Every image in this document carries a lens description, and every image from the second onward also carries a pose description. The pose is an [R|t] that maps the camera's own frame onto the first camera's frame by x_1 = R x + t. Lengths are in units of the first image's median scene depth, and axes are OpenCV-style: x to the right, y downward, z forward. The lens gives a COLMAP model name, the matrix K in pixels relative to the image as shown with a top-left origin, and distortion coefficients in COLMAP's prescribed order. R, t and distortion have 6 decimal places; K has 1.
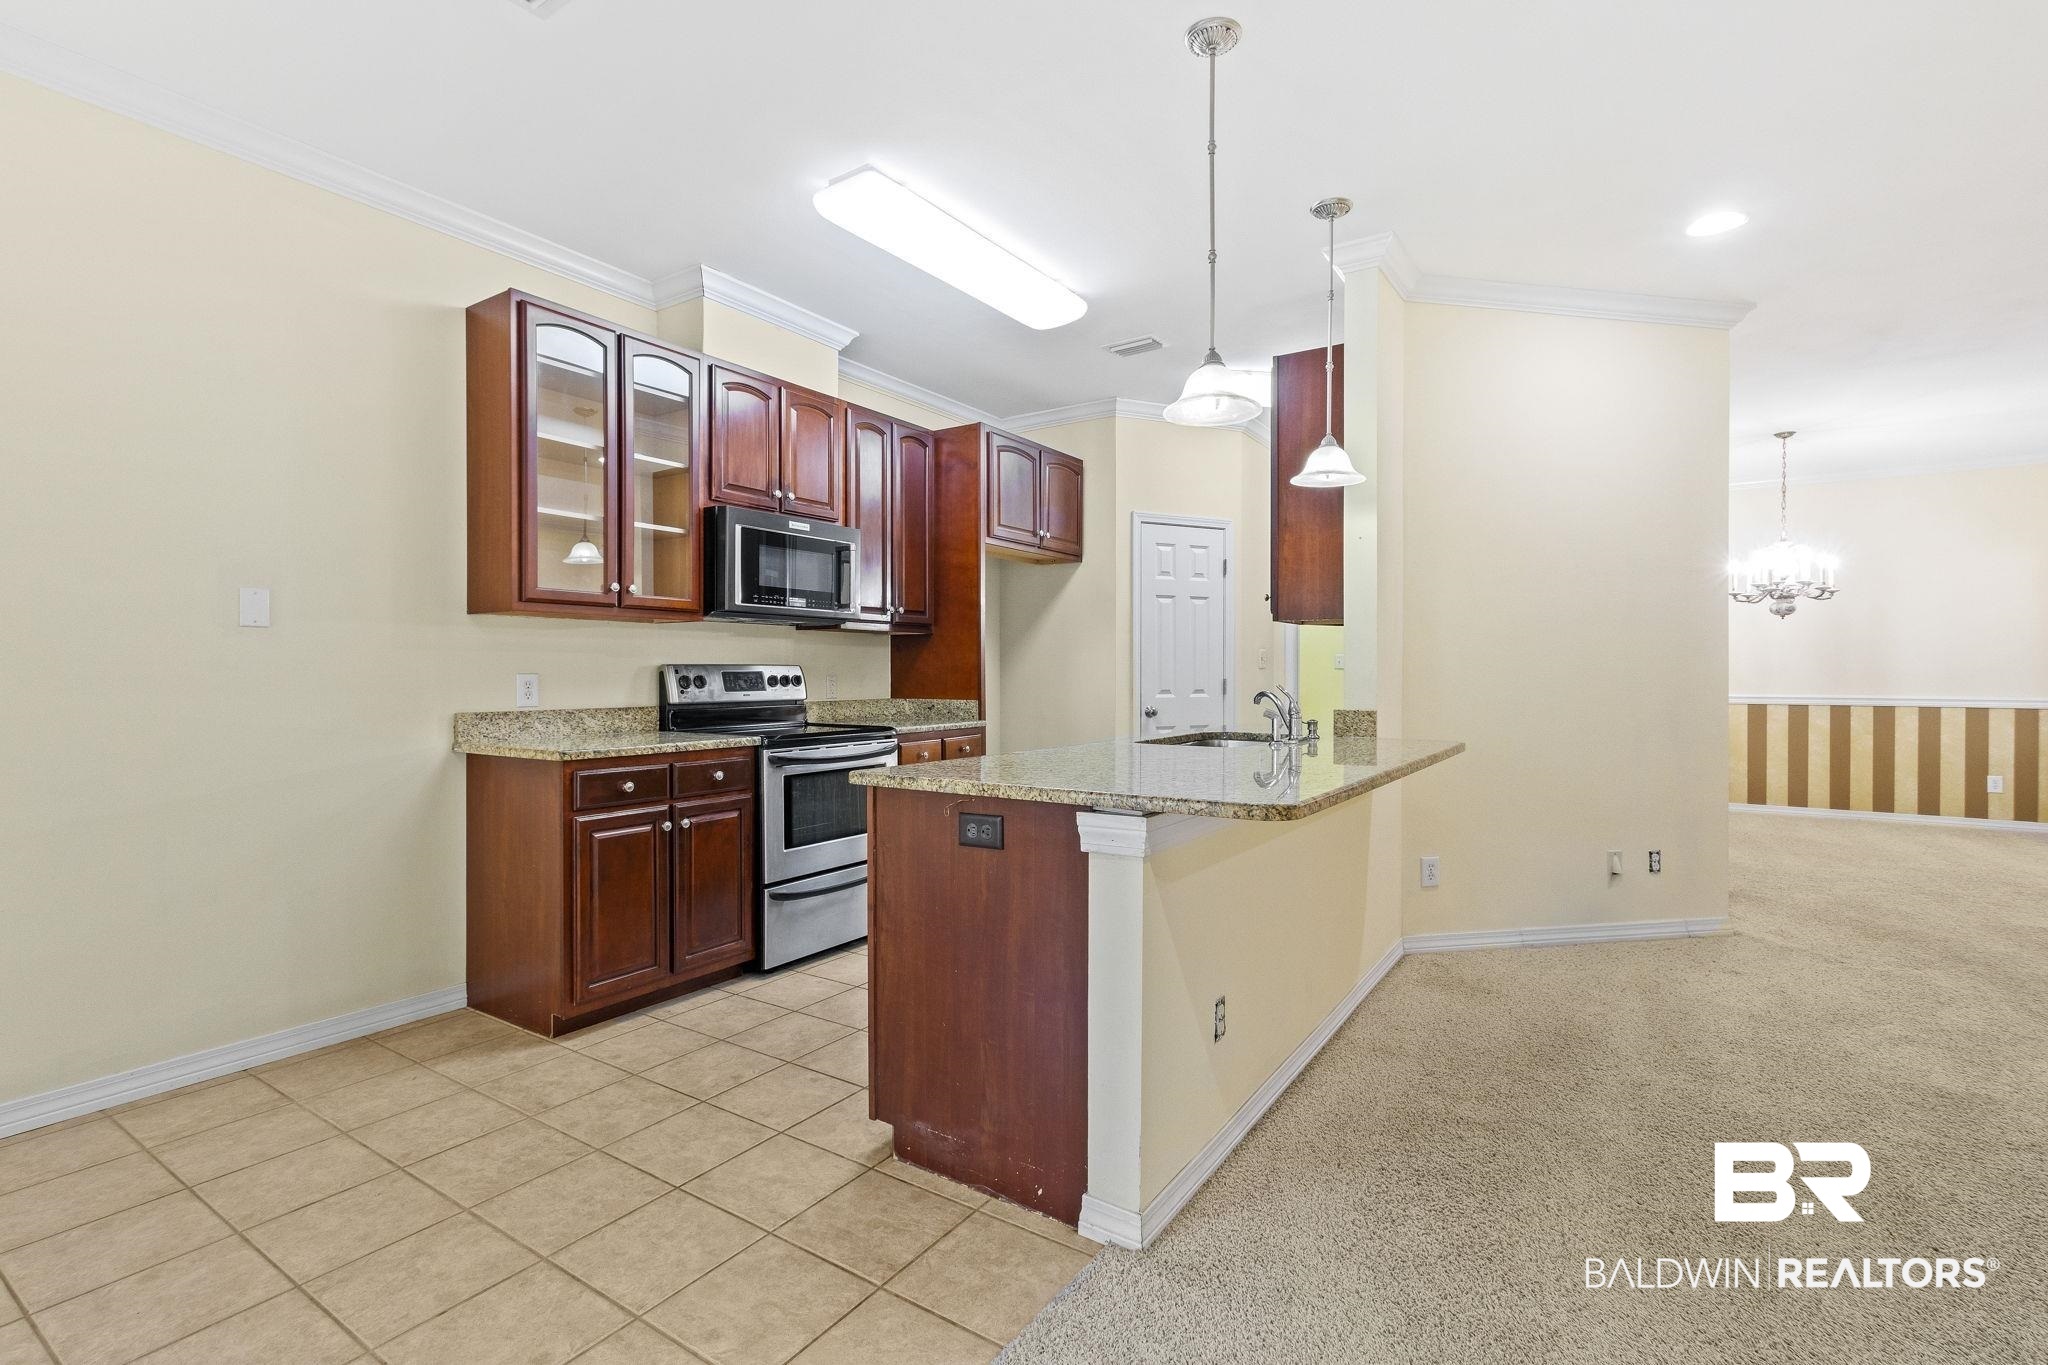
lens RADIAL K [[924.7, 0, 1022.8], [0, 924.7, 676.3], [0, 0, 1]] dist [0.002464, -0.001723]
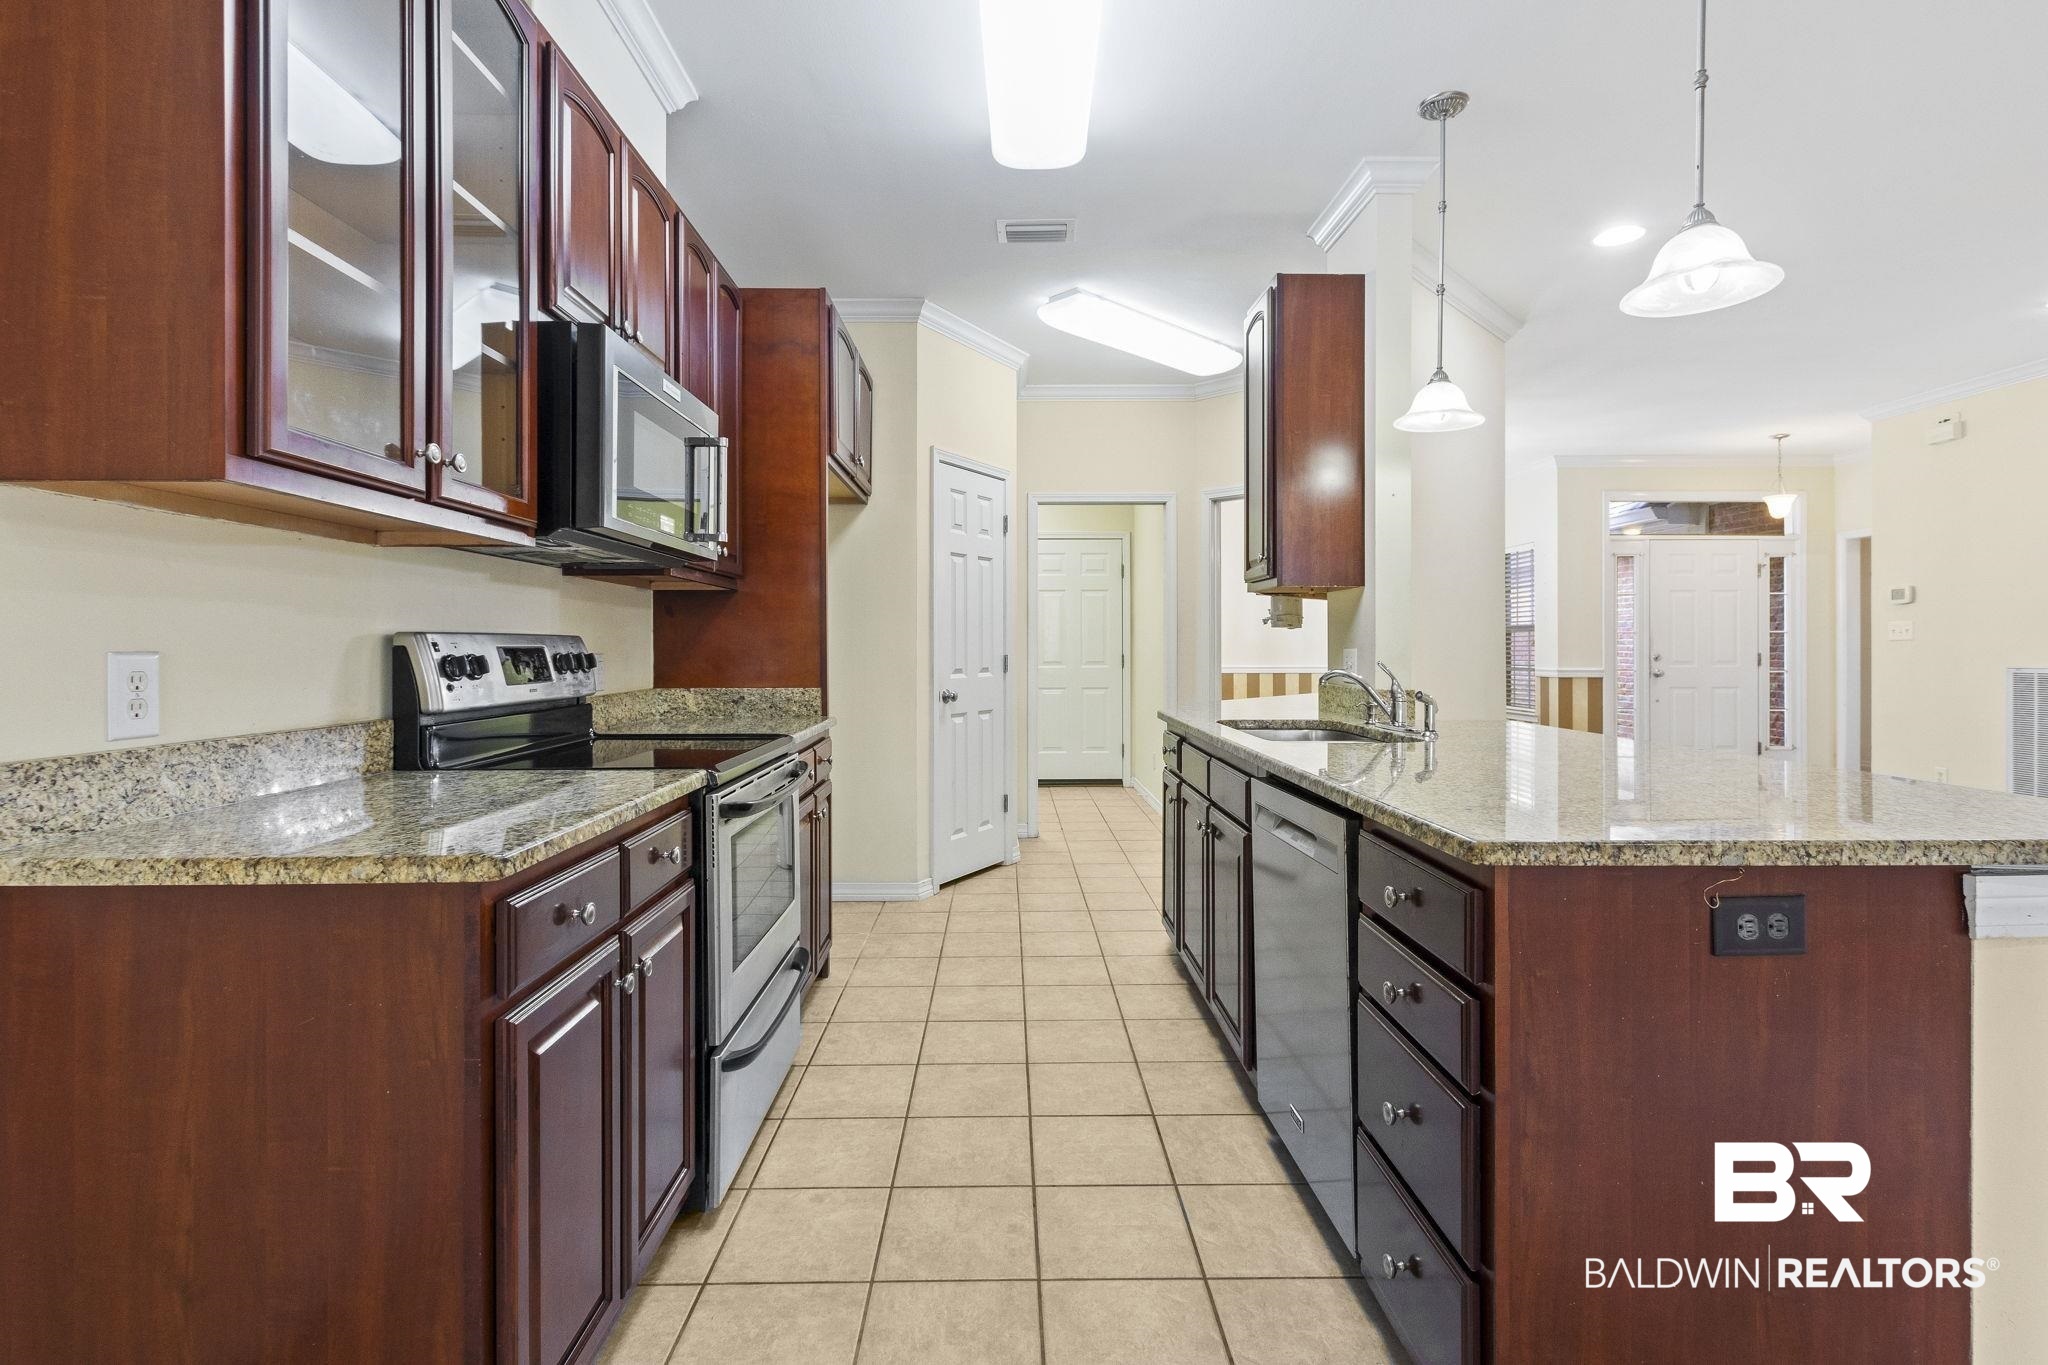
lens RADIAL K [[941.7, 0, 1005.2], [0, 941.7, 644.7], [0, 0, 1]] dist [0.001626, -0.000095]
pose [[0.829167, 0.000507, 0.559001, -0.441122], [0.003980, 0.999969, -0.006811, -0.001631], [-0.558987, 0.007872, 0.829139, 0.456279]]
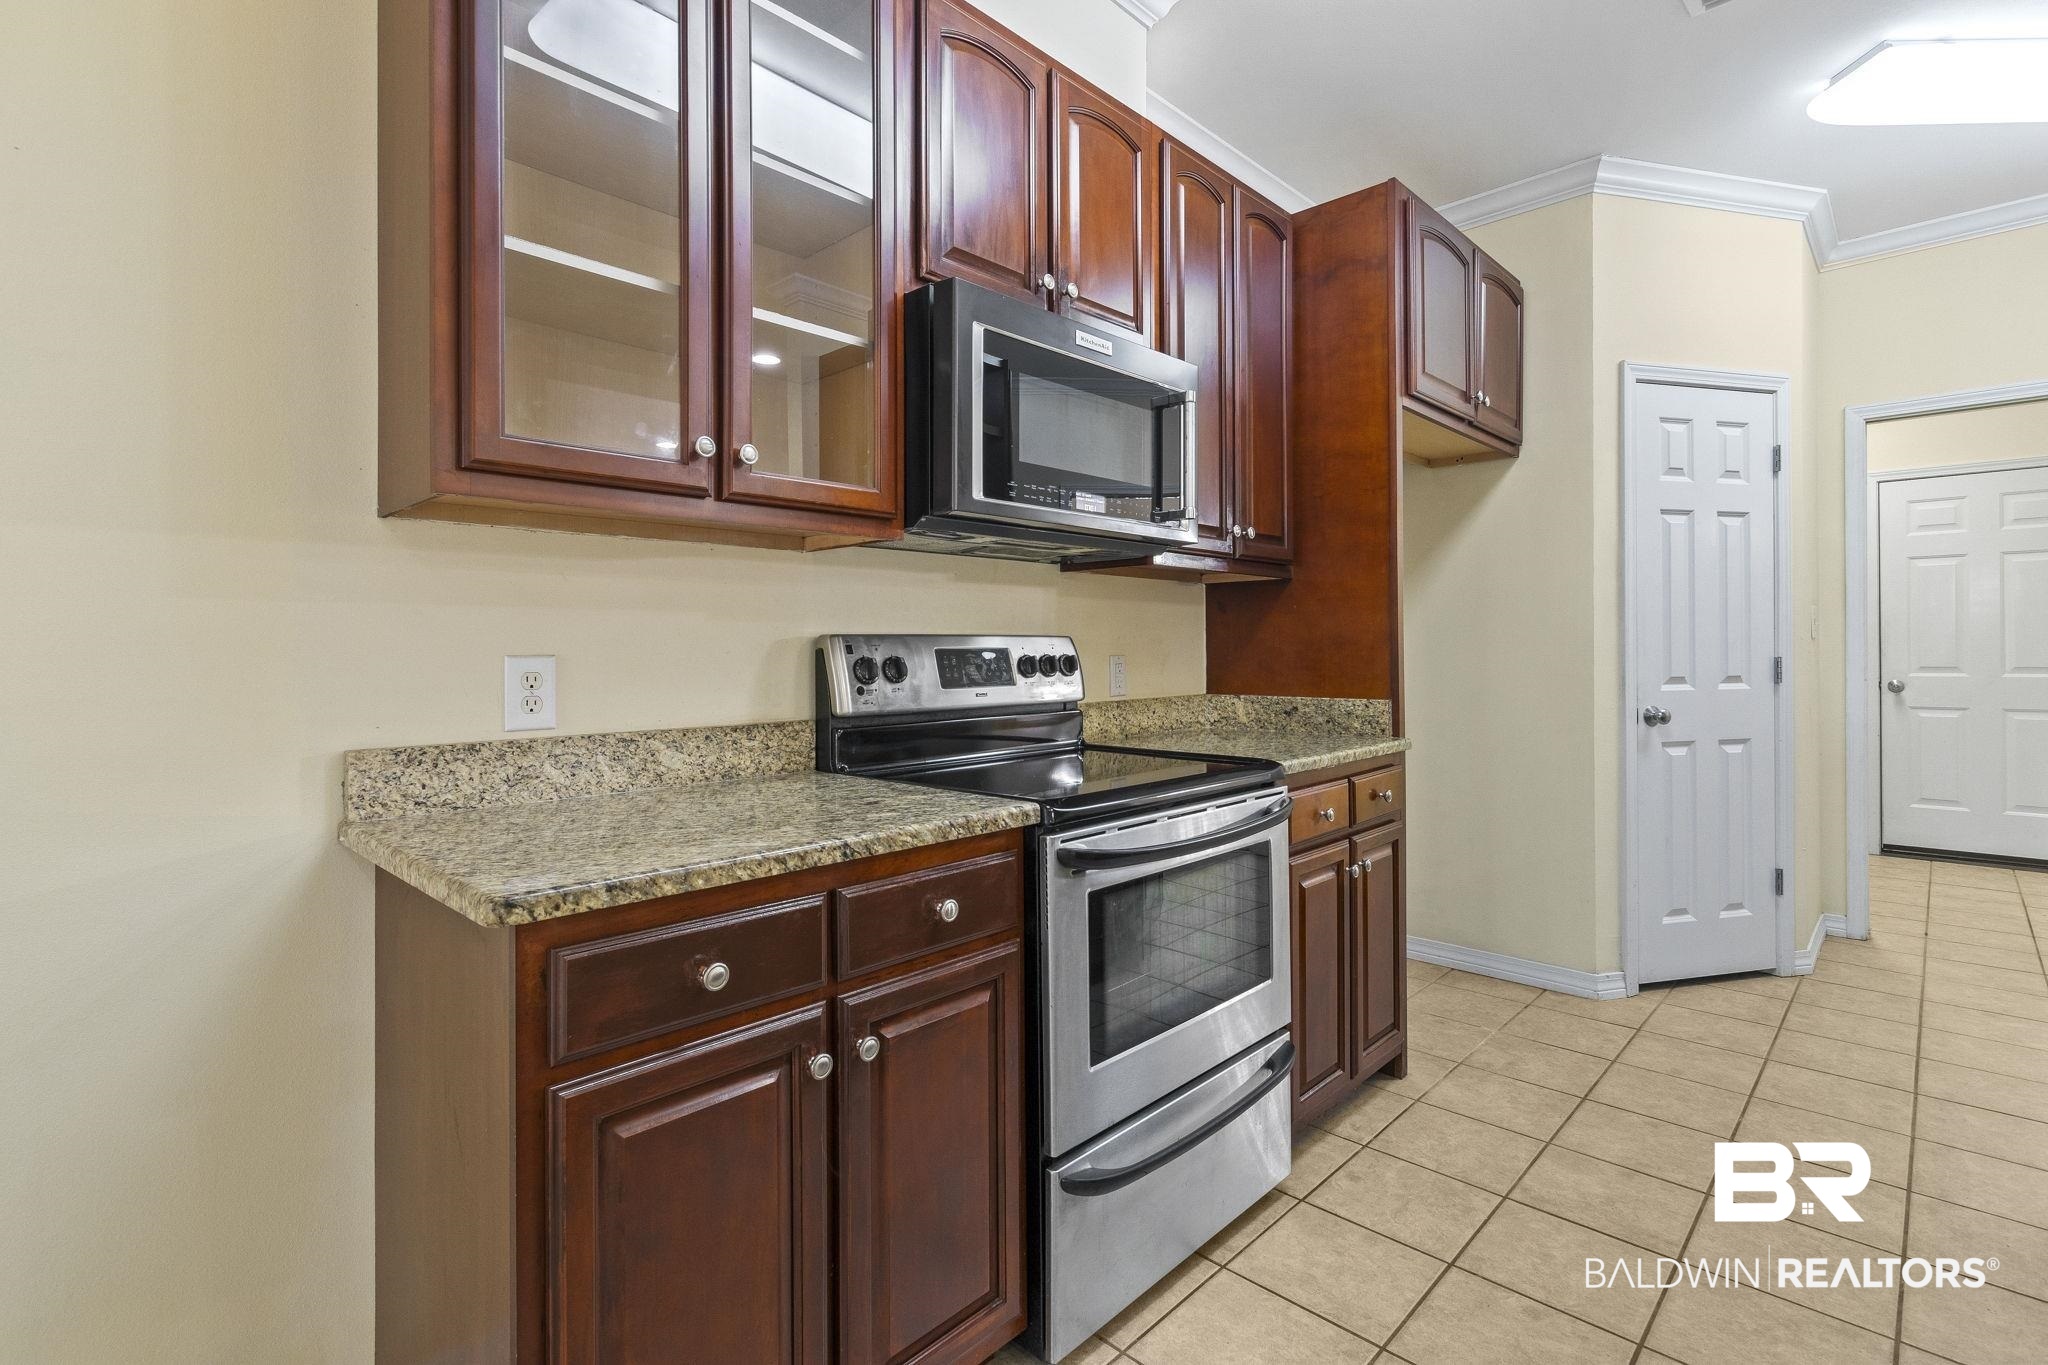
lens RADIAL K [[941.7, 0, 1029.0], [0, 941.7, 648.4], [0, 0, 1]] dist [0.001626, -0.000095]
pose [[0.983986, -0.005413, -0.178166, -0.211110], [0.004443, 0.999973, -0.005846, -0.002337], [0.178193, 0.004961, 0.983983, 0.578535]]
